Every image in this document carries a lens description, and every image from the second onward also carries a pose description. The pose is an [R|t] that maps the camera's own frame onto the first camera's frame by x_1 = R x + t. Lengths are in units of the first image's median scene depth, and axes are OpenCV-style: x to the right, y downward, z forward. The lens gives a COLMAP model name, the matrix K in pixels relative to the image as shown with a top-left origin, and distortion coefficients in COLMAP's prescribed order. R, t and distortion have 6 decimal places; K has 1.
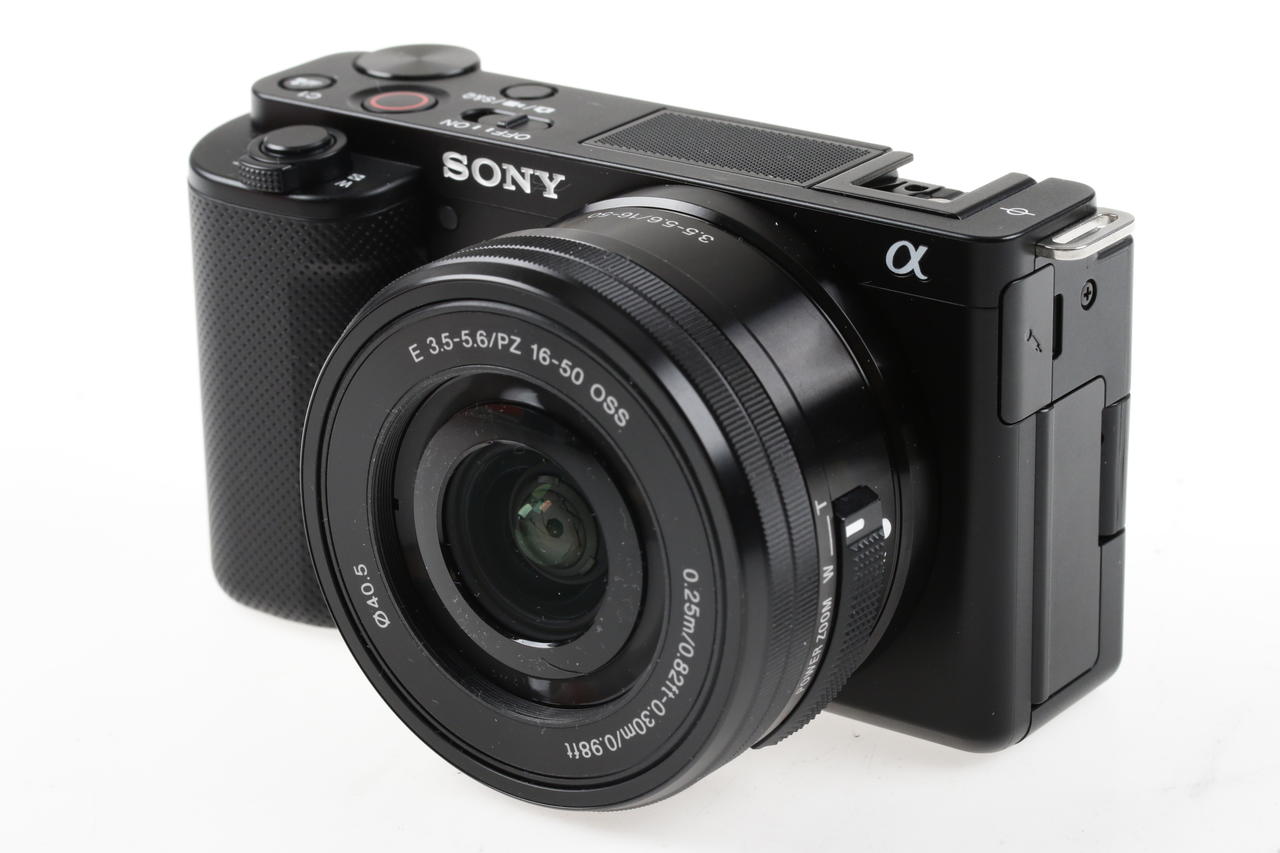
lens RADIAL K [[4030.5, 0, 638.8], [0, 4030.5, 430.4], [0, 0, 1]] dist [0.113803, 0.000000]
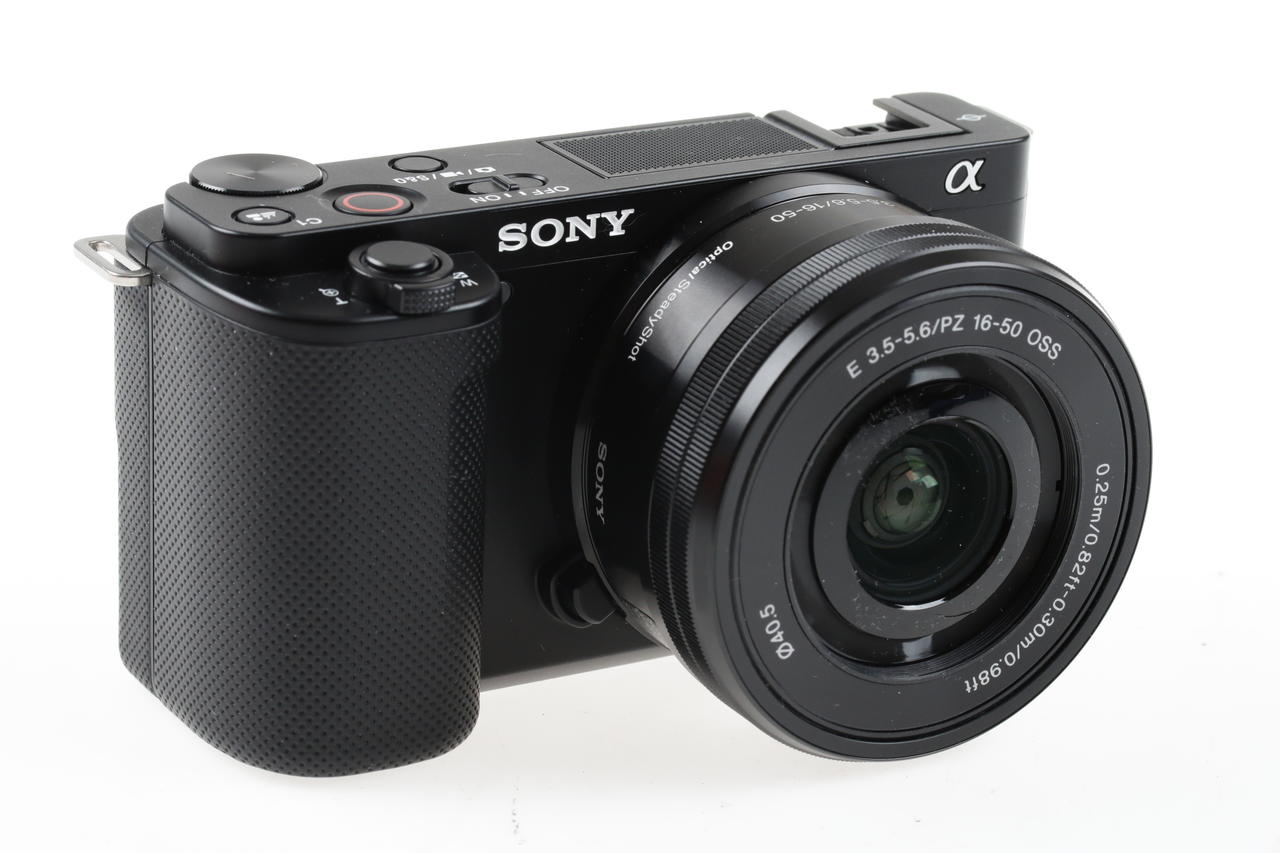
lens RADIAL K [[4030.5, 0, 643.5], [0, 4030.5, 430.3], [0, 0, 1]] dist [0.113803, 0.000000]
pose [[0.401752, -0.284742, 0.870355, -0.985035], [0.281259, 0.942859, 0.178634, -0.205099], [-0.871487, 0.173028, 0.458882, 0.576924]]
